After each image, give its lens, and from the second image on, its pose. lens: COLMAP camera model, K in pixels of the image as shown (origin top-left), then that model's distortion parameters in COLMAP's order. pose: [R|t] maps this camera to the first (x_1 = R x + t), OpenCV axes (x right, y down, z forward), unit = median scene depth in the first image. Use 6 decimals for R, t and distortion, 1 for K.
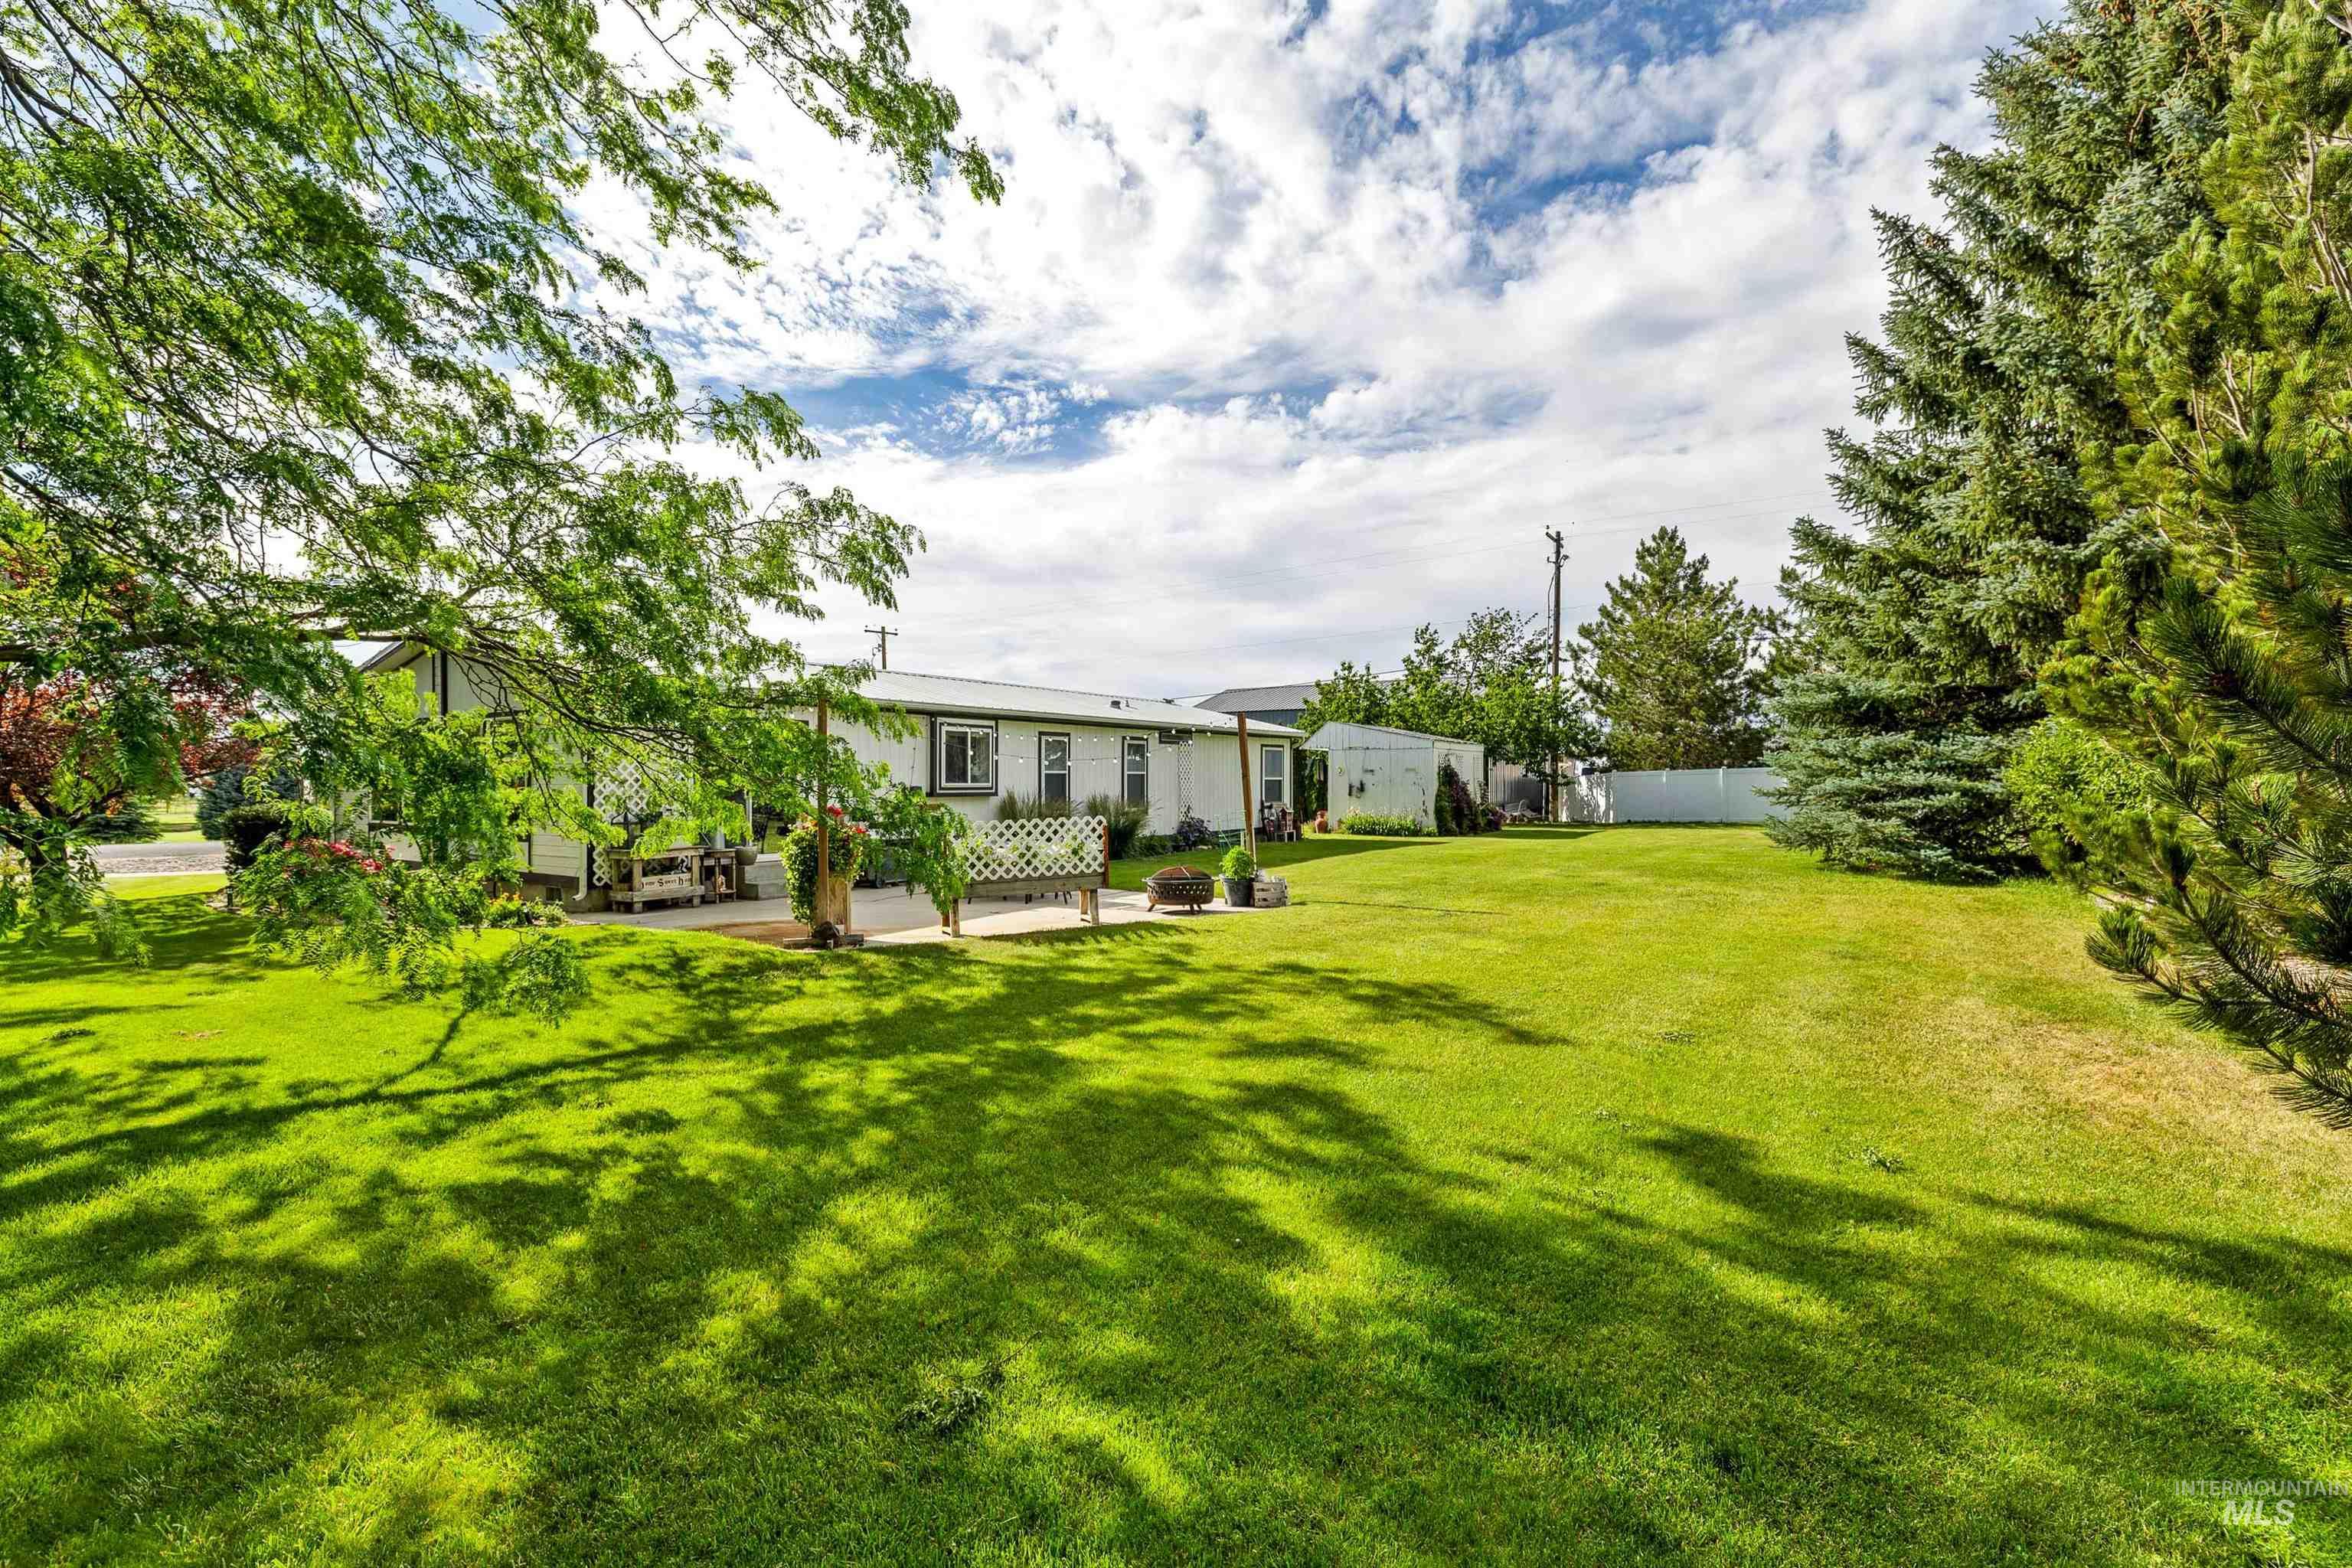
lens RADIAL K [[1079.7, 0, 1176.0], [0, 1079.7, 784.0], [0, 0, 1]] dist [0.003573, -0.000177]
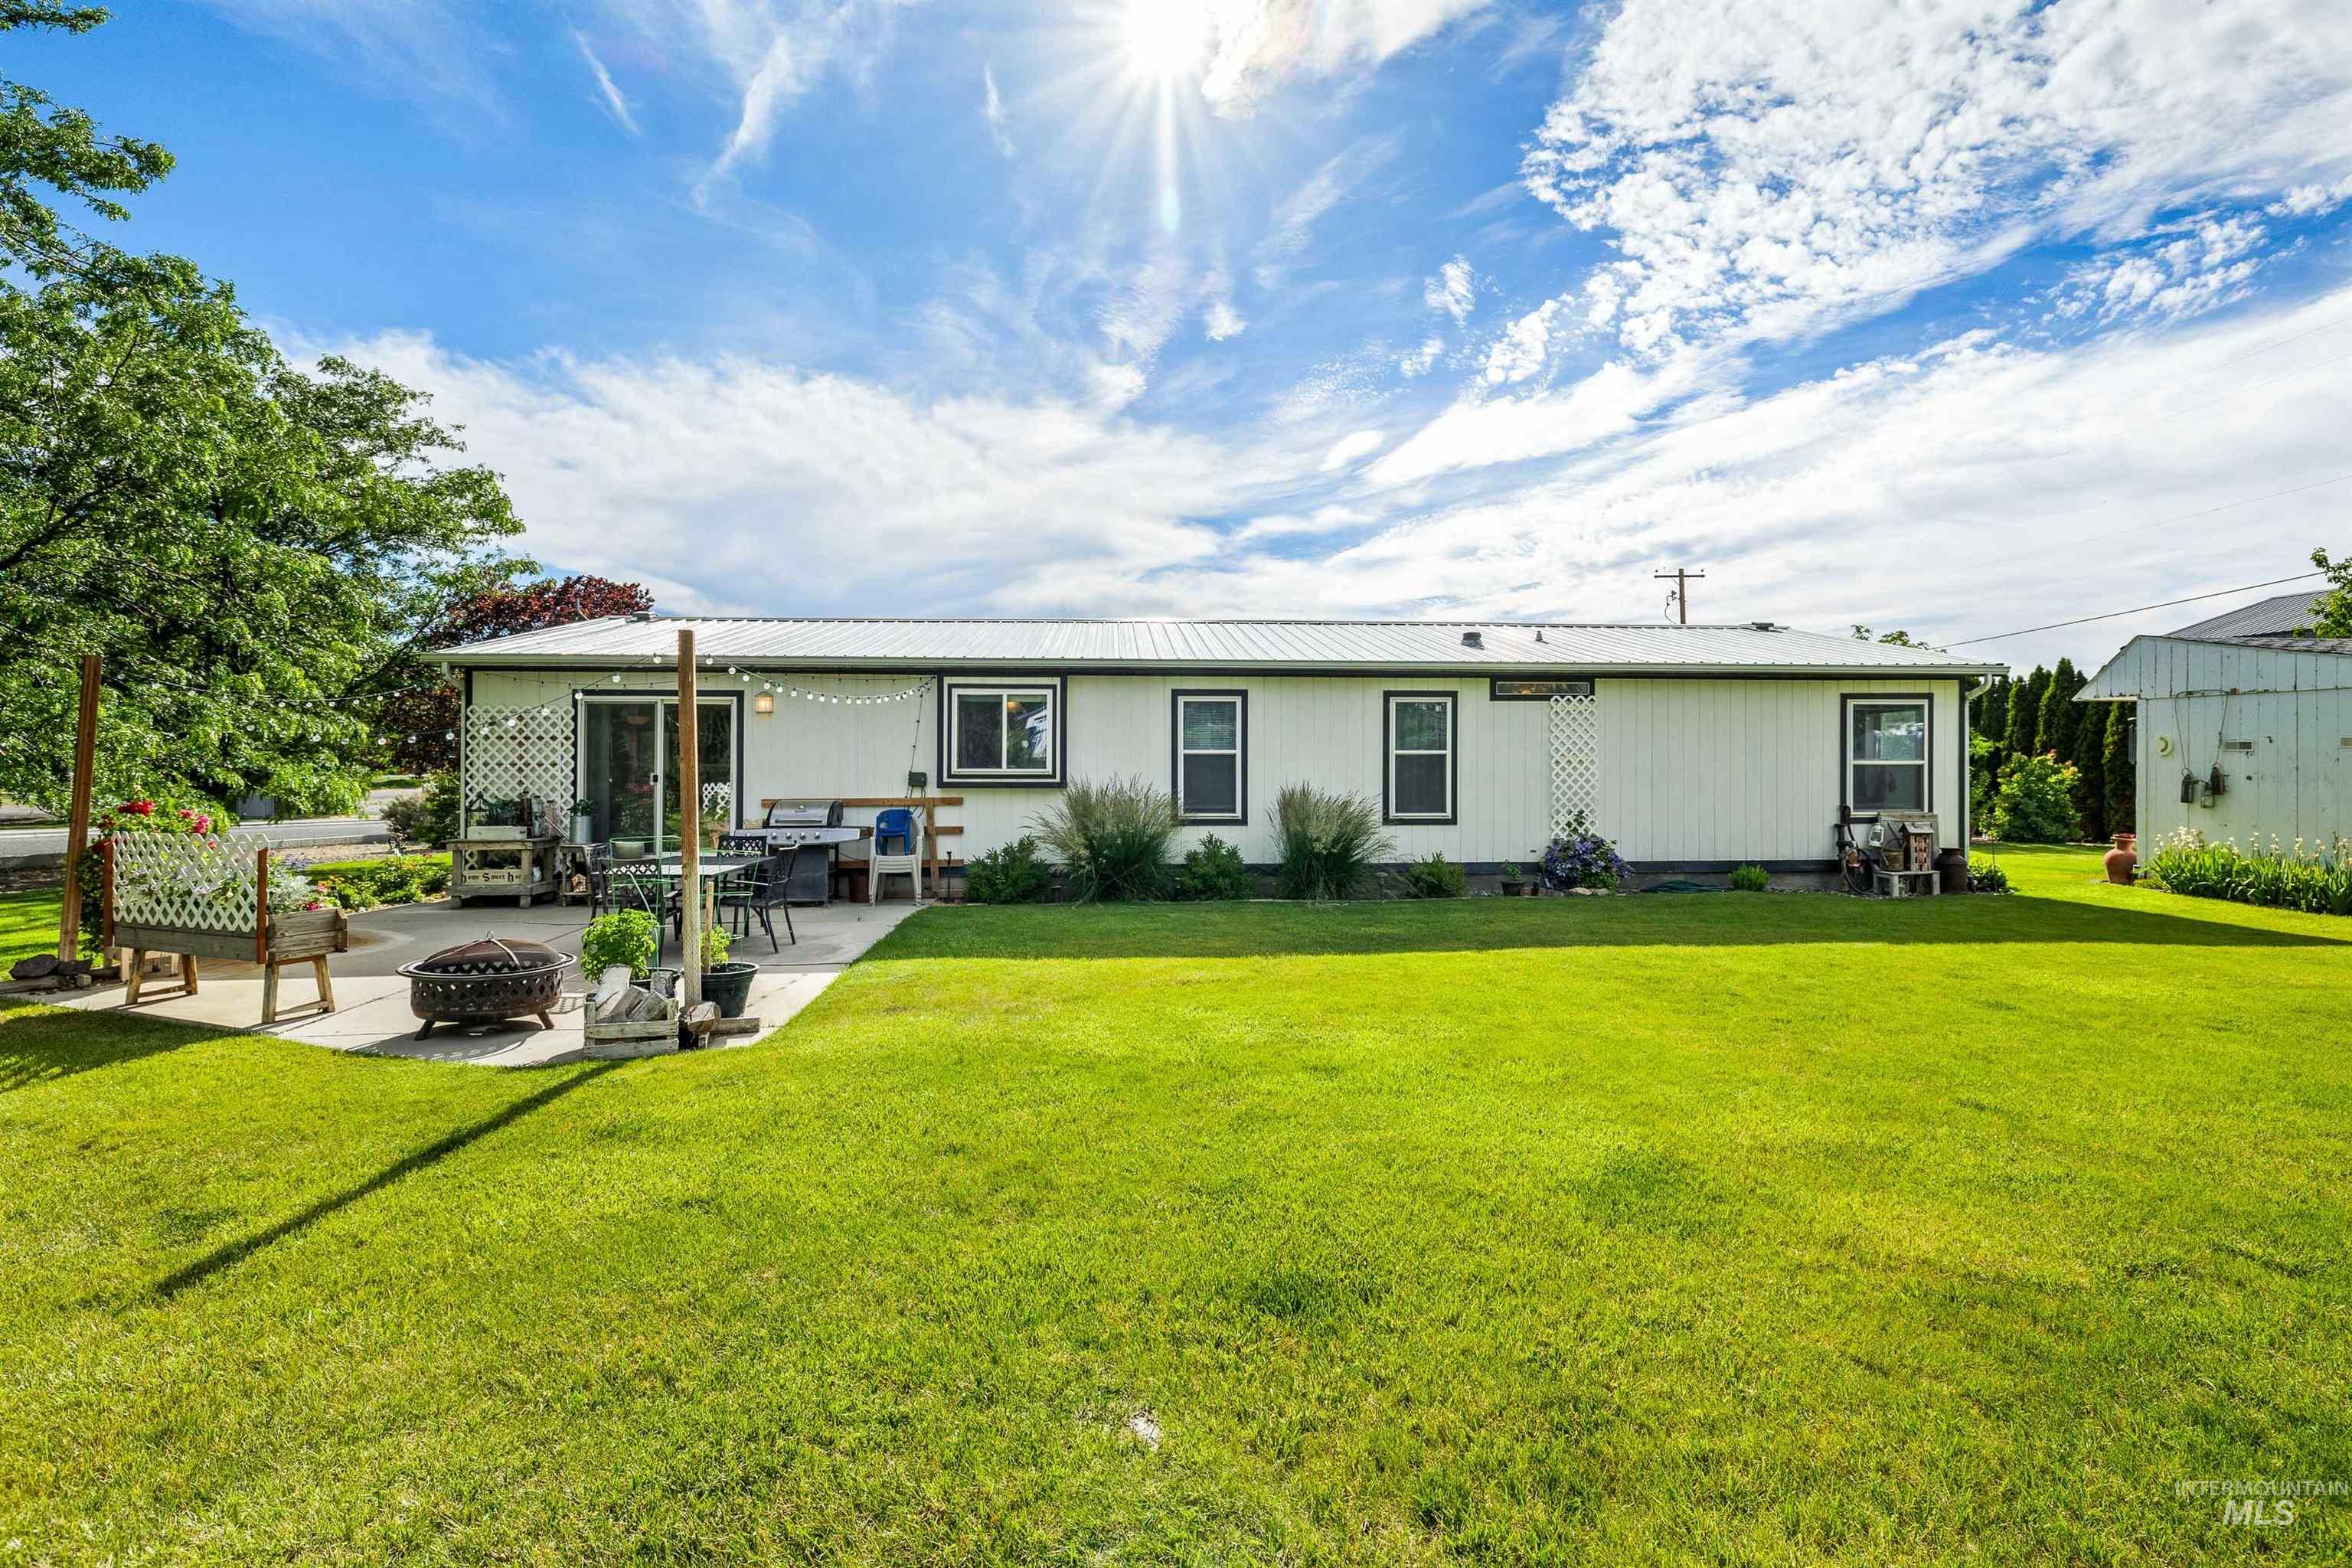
lens RADIAL K [[1061.3, 0, 1179.0], [0, 1061.3, 717.4], [0, 0, 1]] dist [0.000641, 0.000137]
pose [[0.605779, -0.023276, -0.795293, 0.343702], [-0.006285, 0.999401, -0.034037, -0.009180], [0.795608, 0.025617, 0.605269, 0.548278]]
